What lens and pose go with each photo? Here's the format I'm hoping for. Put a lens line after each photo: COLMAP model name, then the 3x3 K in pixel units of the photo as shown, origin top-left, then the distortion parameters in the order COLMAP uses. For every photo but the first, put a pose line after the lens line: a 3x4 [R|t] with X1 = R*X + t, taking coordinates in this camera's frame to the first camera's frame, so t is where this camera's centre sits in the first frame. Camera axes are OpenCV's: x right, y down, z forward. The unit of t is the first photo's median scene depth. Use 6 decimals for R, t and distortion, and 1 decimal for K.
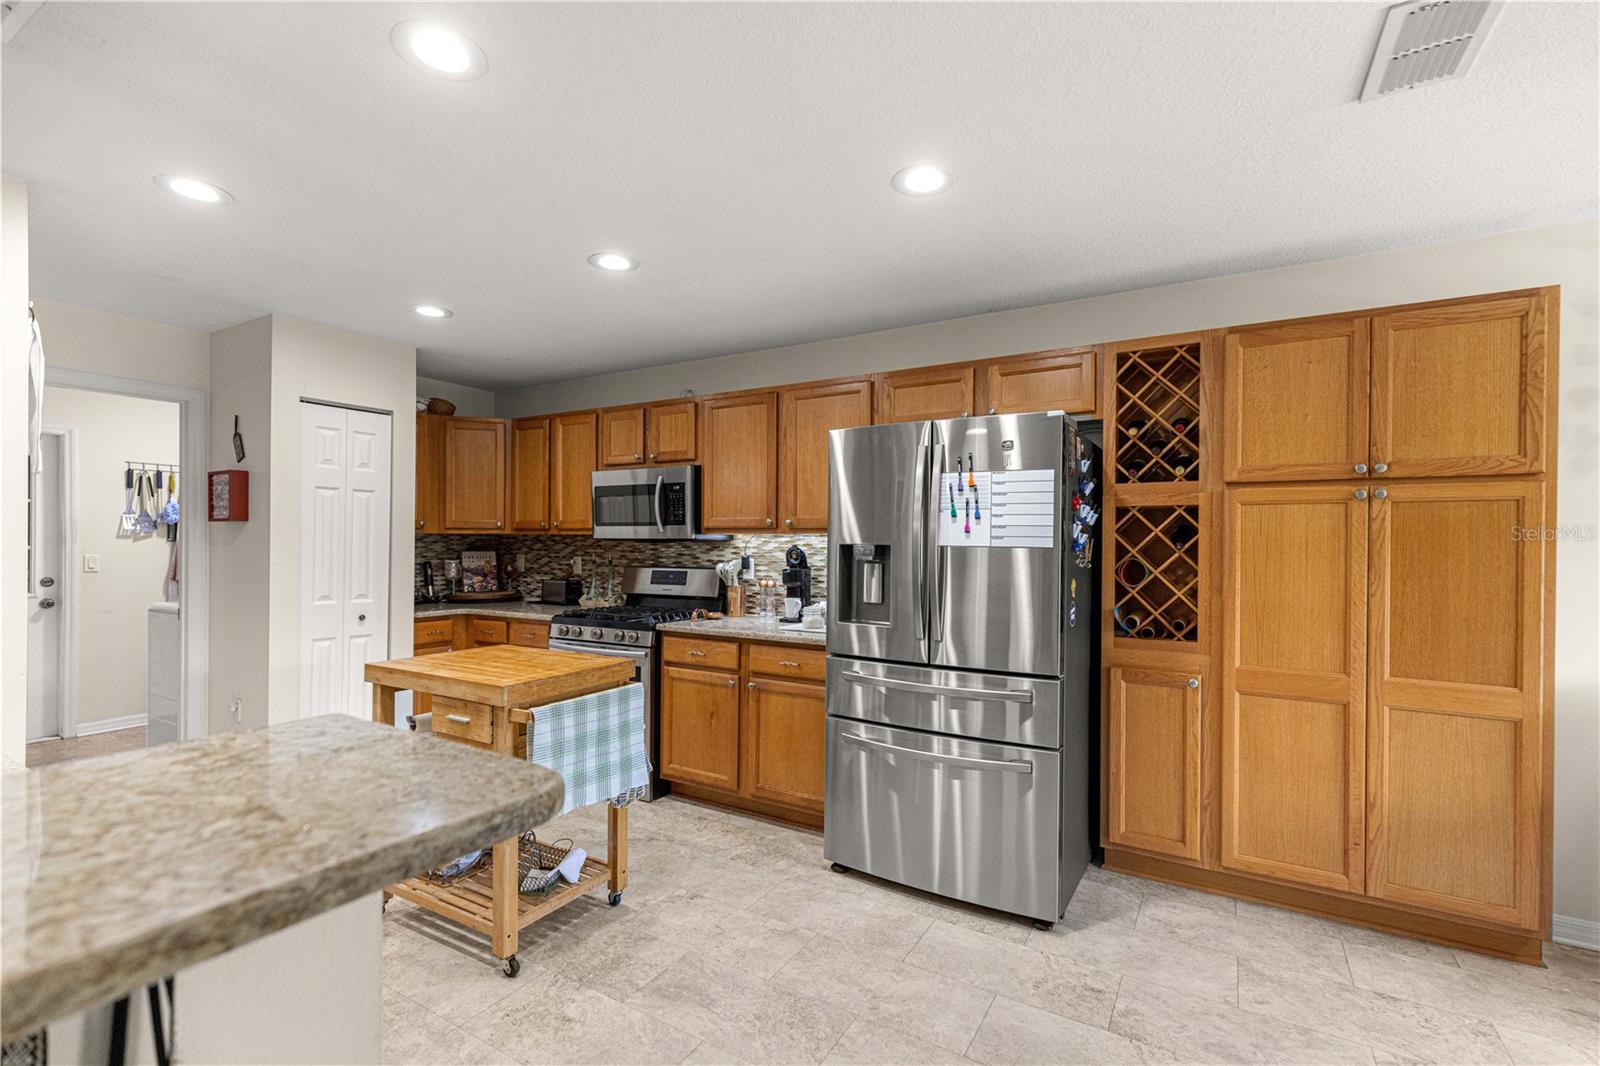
lens RADIAL K [[712.9, 0, 806.6], [0, 712.9, 546.6], [0, 0, 1]] dist [0.007547, -0.001868]
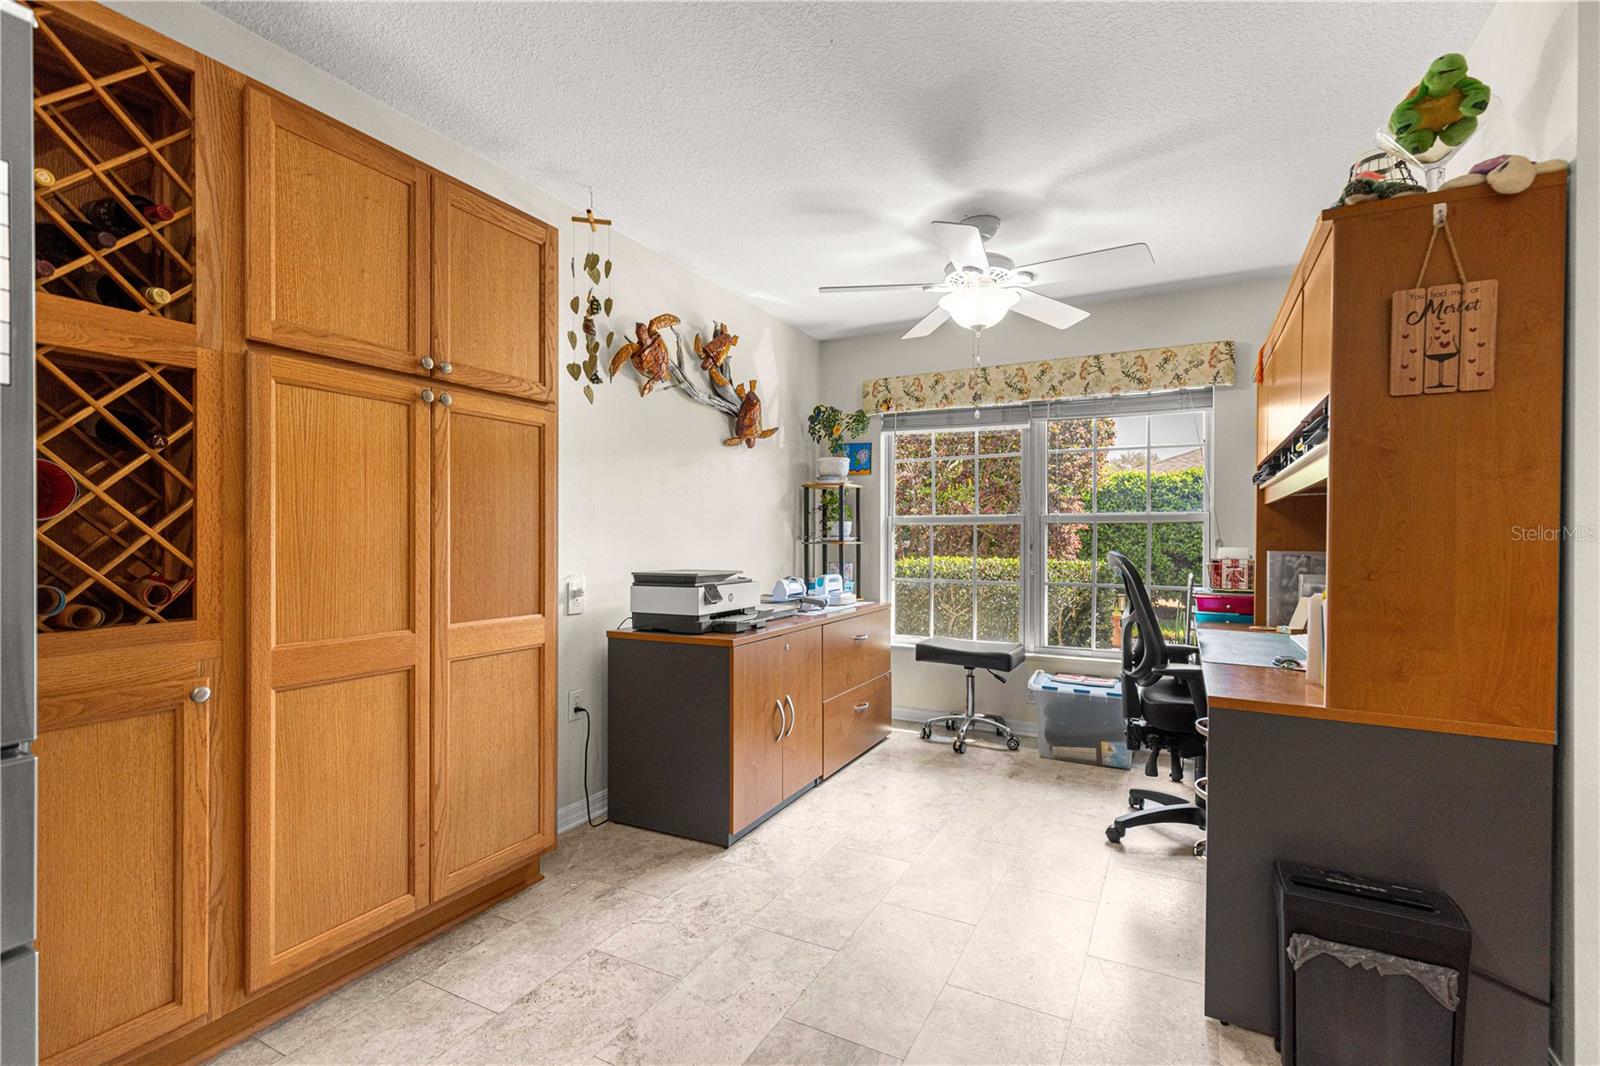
lens RADIAL K [[712.9, 0, 813.6], [0, 712.9, 536.8], [0, 0, 1]] dist [0.007547, -0.001868]
pose [[-0.054179, -0.008227, 0.998497, -0.028008], [0.003678, 0.999958, 0.008438, 0.070432], [-0.998524, 0.004130, -0.054147, 0.577991]]
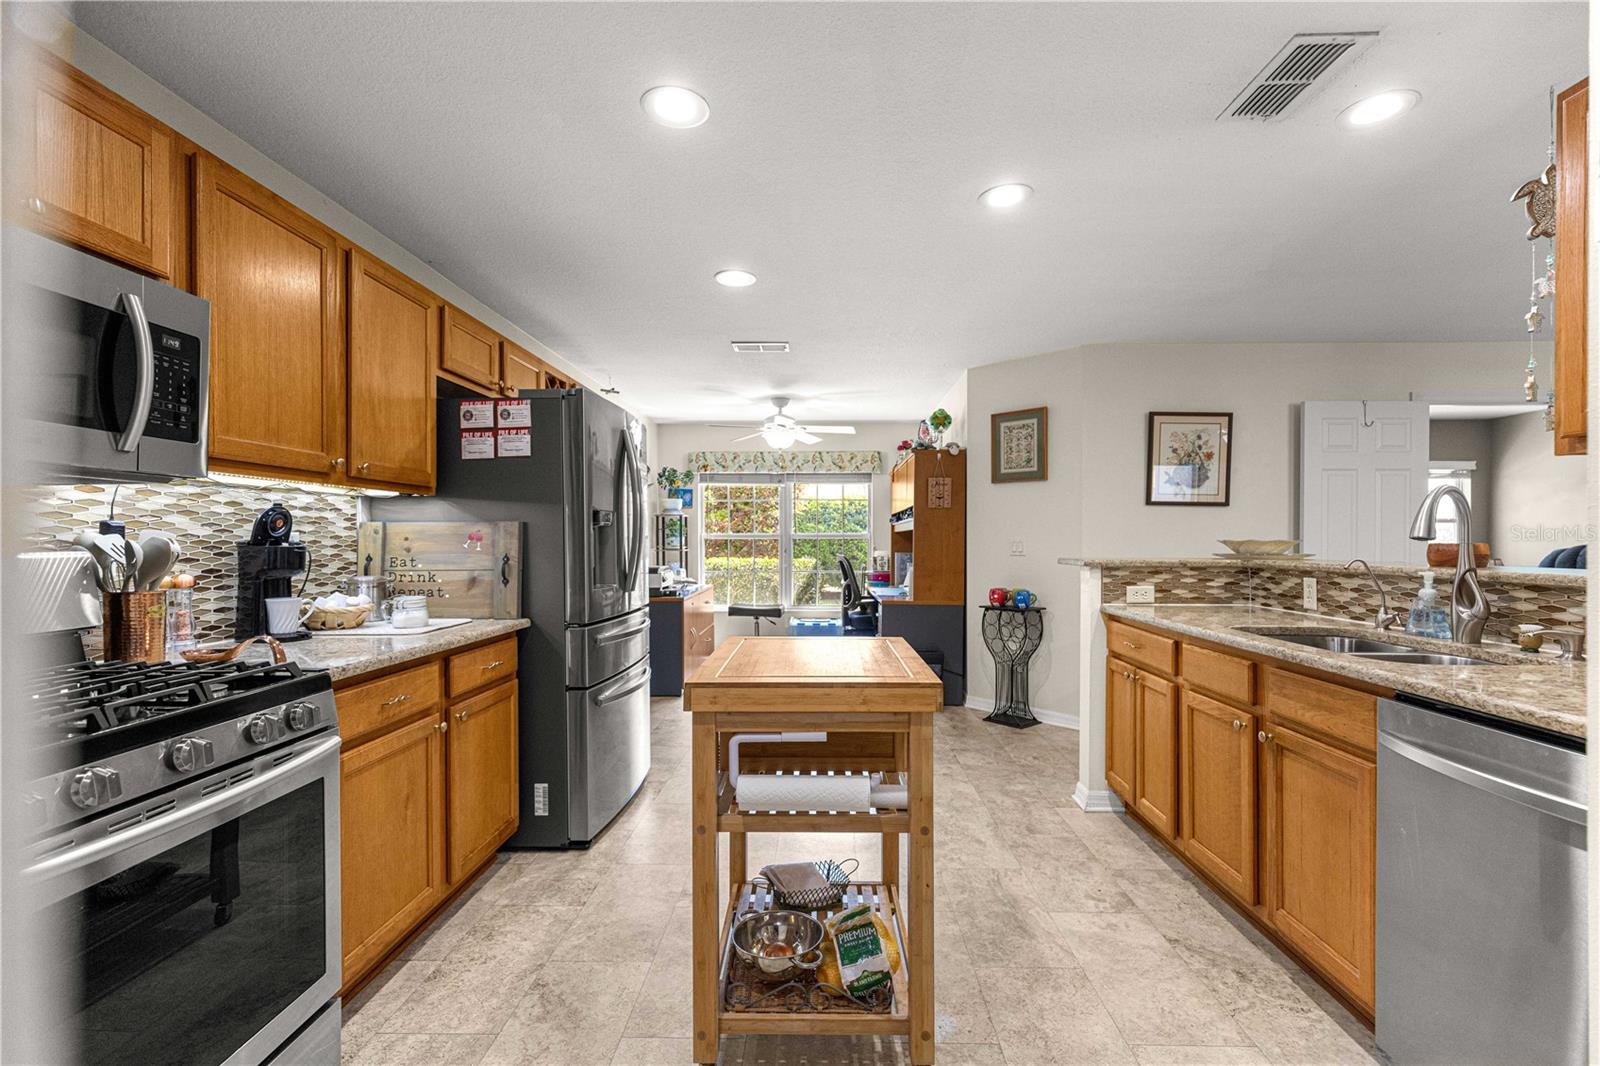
lens RADIAL K [[712.9, 0, 805.2], [0, 712.9, 540.6], [0, 0, 1]] dist [0.007547, -0.001868]
pose [[-0.483625, -0.010405, 0.875214, -1.045696], [0.000244, 0.999928, 0.012022, 0.029731], [-0.875276, 0.006027, -0.483587, 1.337932]]
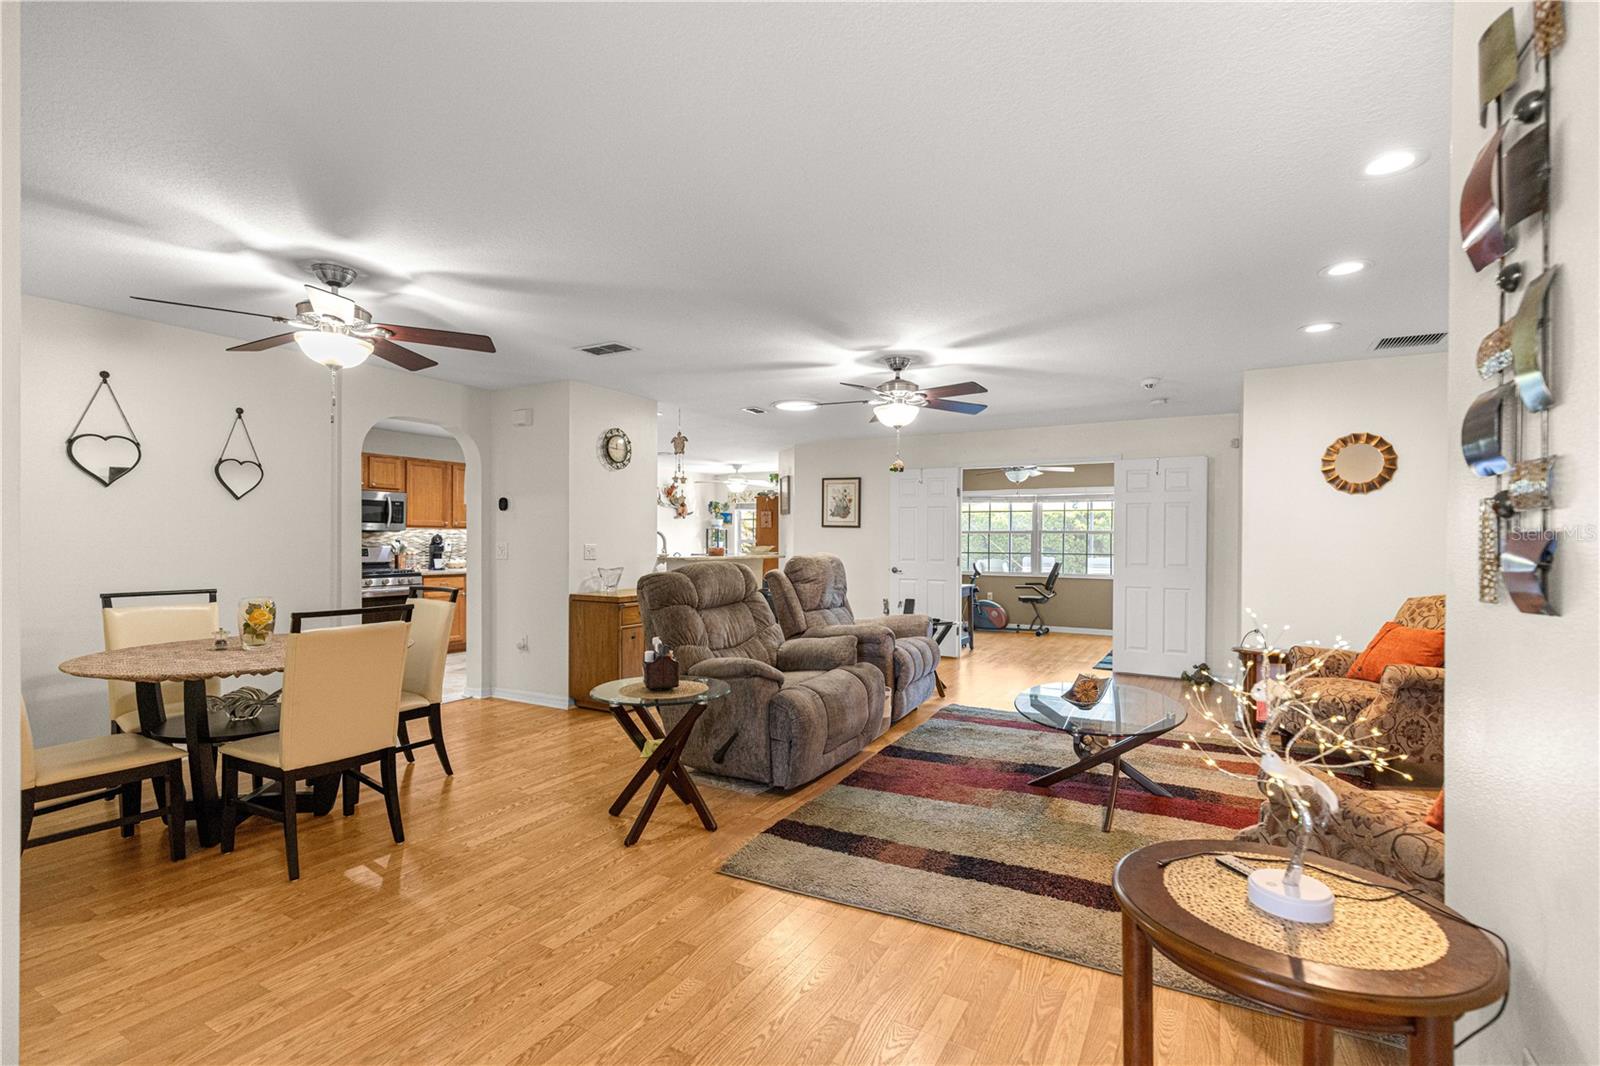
lens RADIAL K [[712.9, 0, 801.8], [0, 712.9, 539.7], [0, 0, 1]] dist [0.007547, -0.001868]
pose [[-0.000261, -0.010675, 0.999943, -3.170976], [-0.000495, 0.999943, 0.010675, -0.013763], [-1.000000, -0.000493, -0.000266, -0.132846]]
